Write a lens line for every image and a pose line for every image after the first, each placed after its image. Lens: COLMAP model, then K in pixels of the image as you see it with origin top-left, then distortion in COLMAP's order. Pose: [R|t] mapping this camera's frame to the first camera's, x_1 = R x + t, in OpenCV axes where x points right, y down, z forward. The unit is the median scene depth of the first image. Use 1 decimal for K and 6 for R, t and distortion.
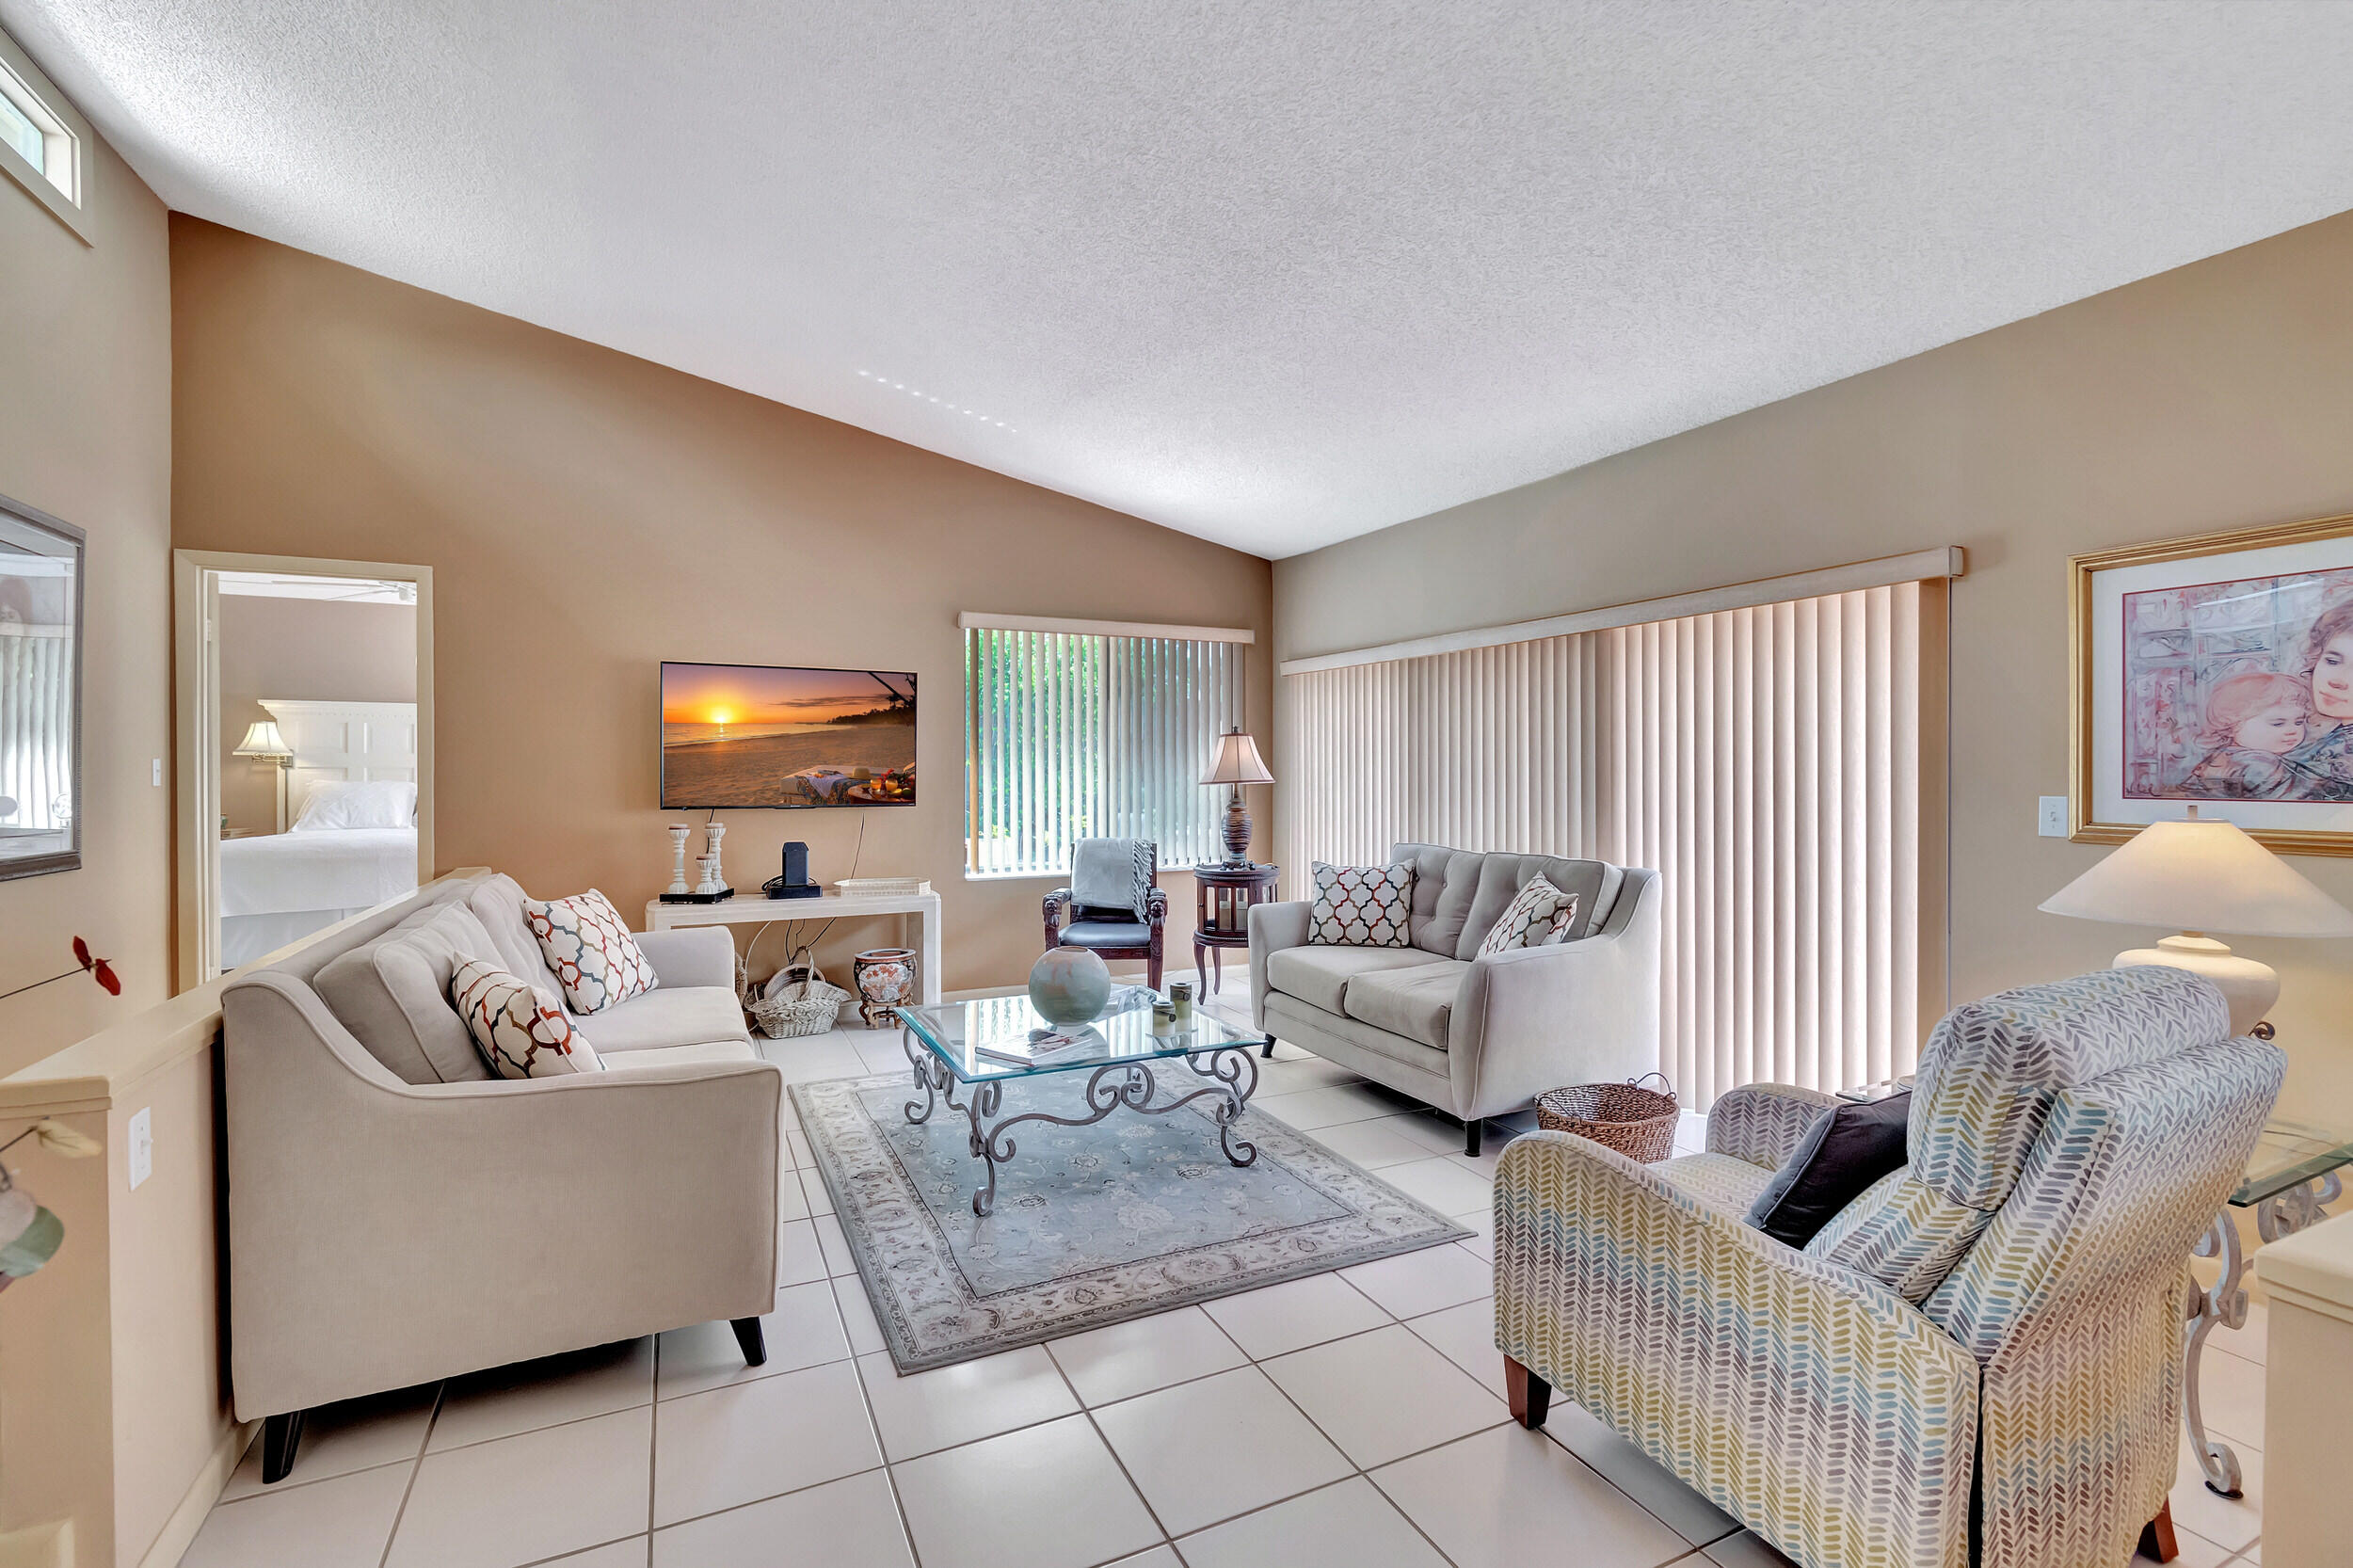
lens RADIAL K [[1042.5, 0, 1163.1], [0, 1042.5, 769.8], [0, 0, 1]] dist [0.001317, 0.000180]
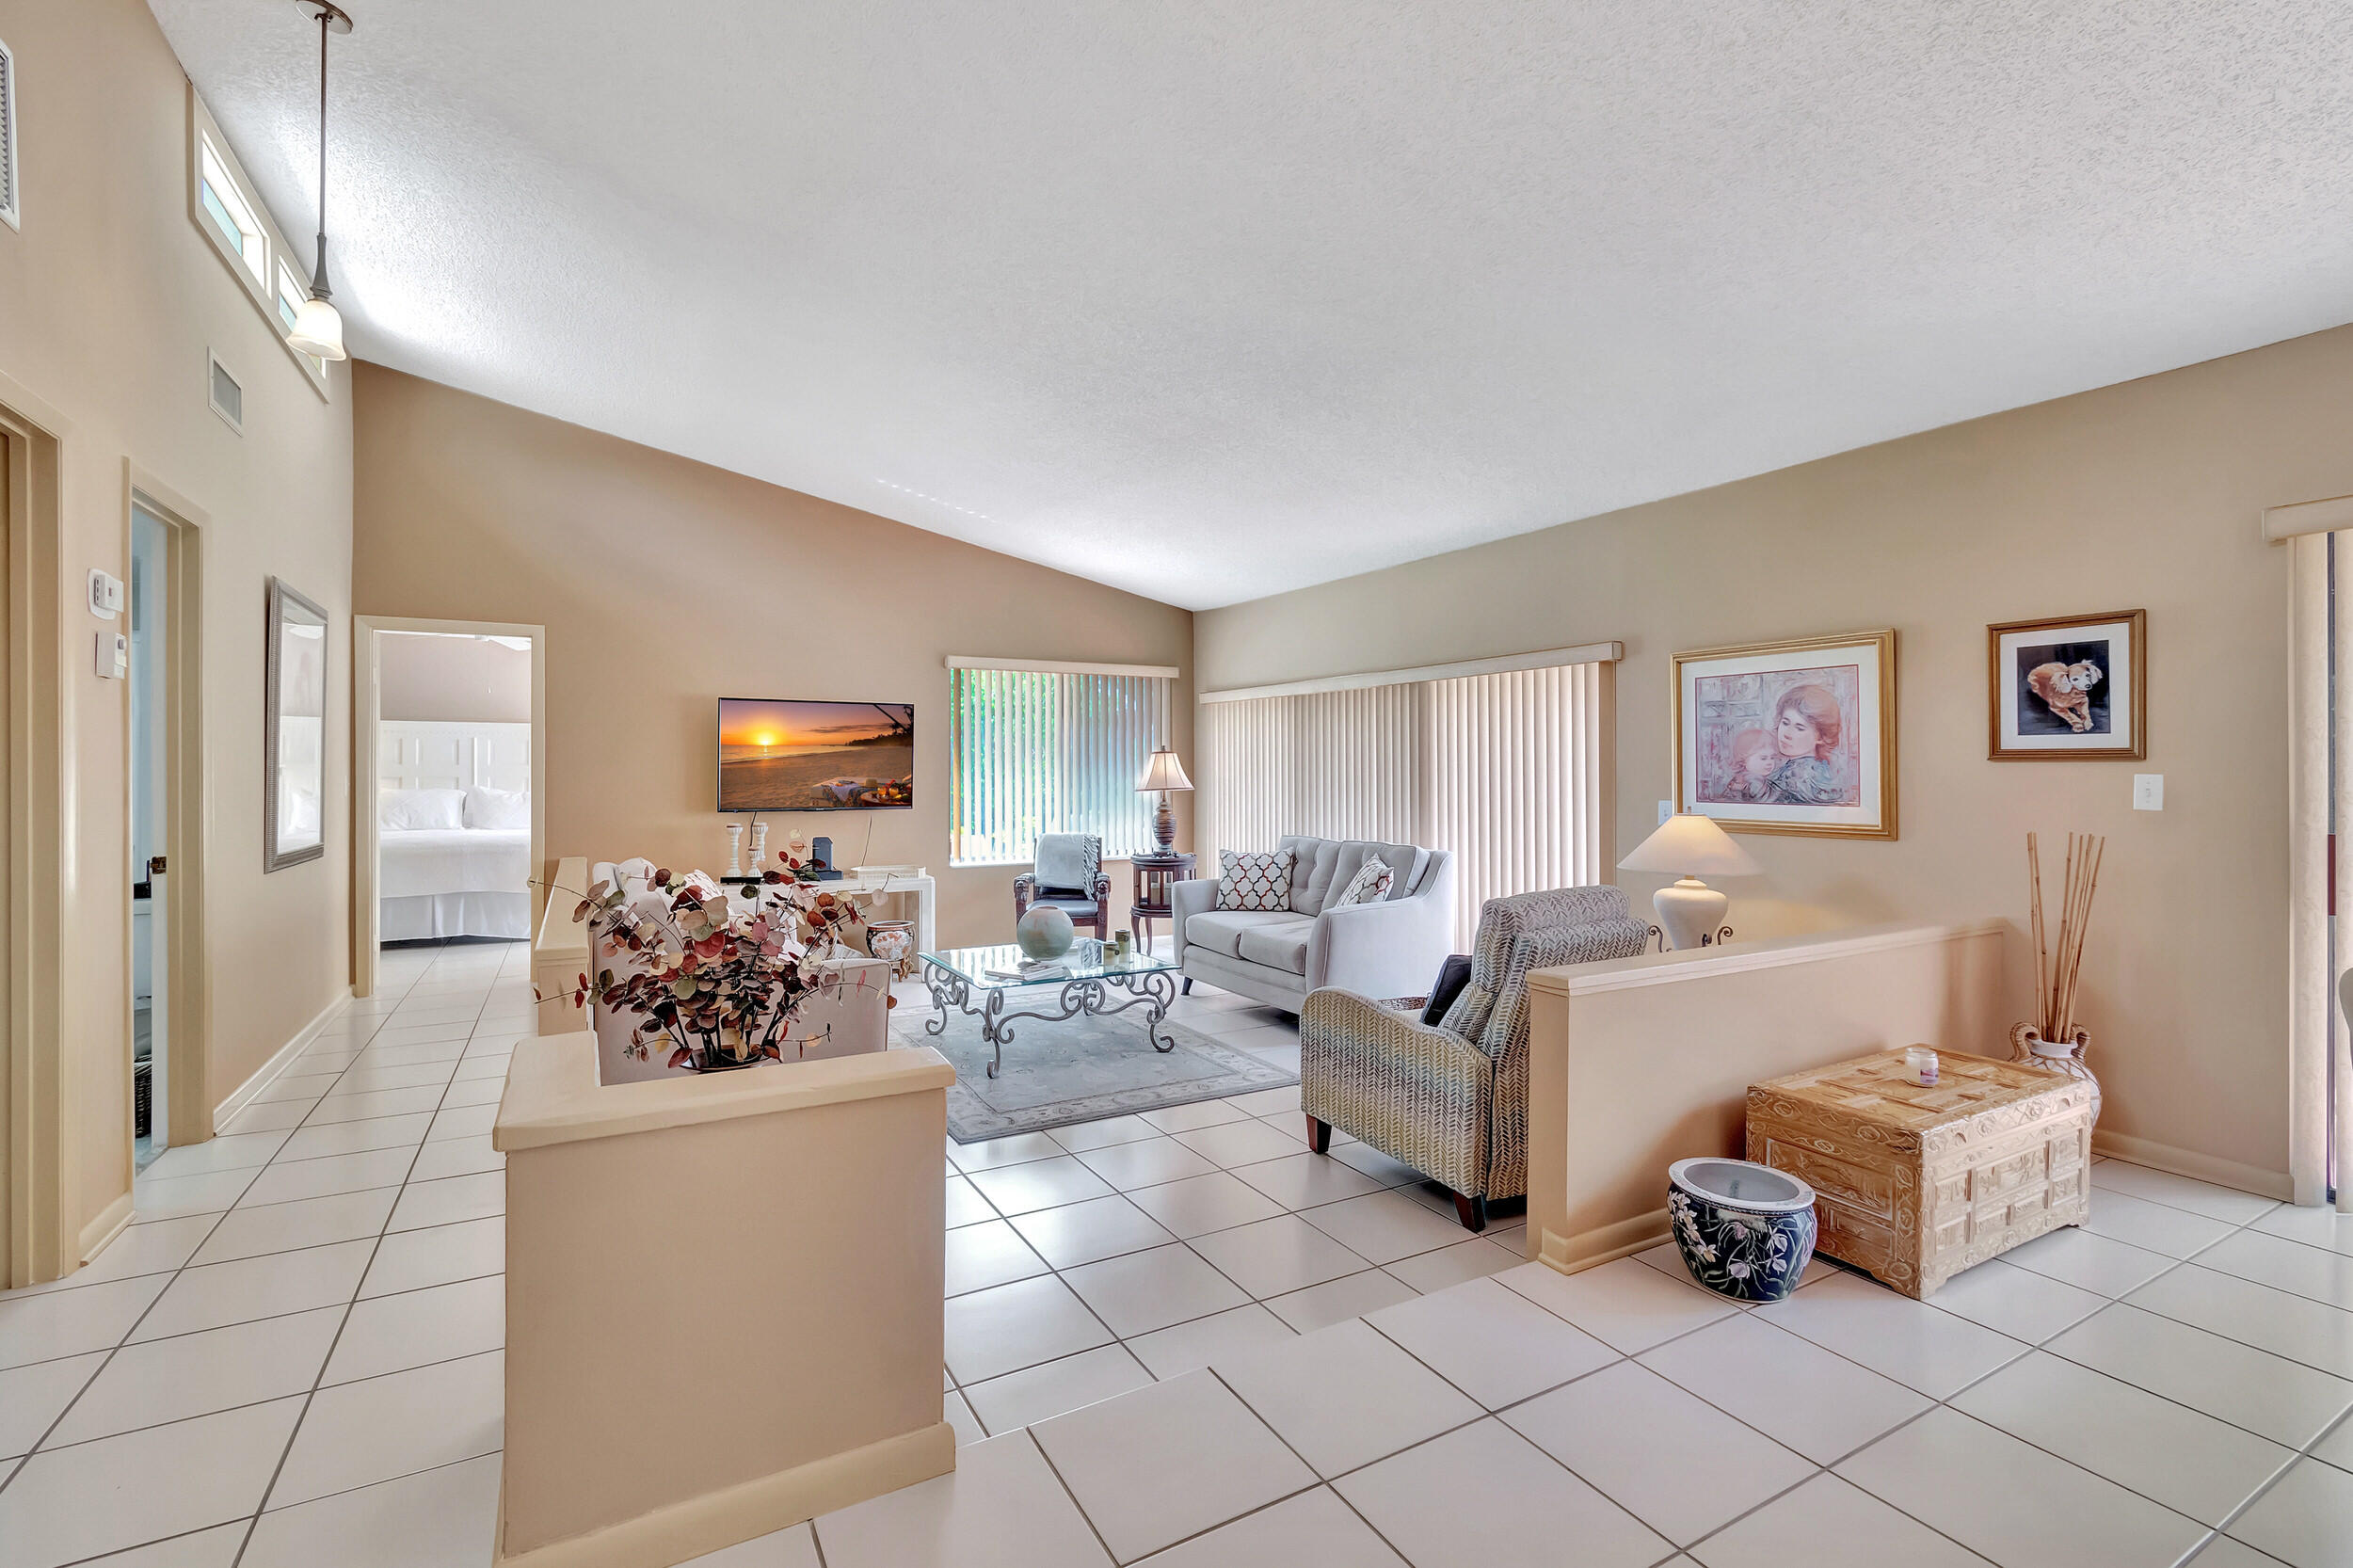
lens RADIAL K [[1042.5, 0, 1163.1], [0, 1042.5, 769.8], [0, 0, 1]] dist [0.001317, 0.000180]
pose [[0.998104, -0.000330, 0.061555, -0.013849], [0.000434, 0.999998, -0.001679, -0.014018], [-0.061554, 0.001703, 0.998102, -0.390814]]
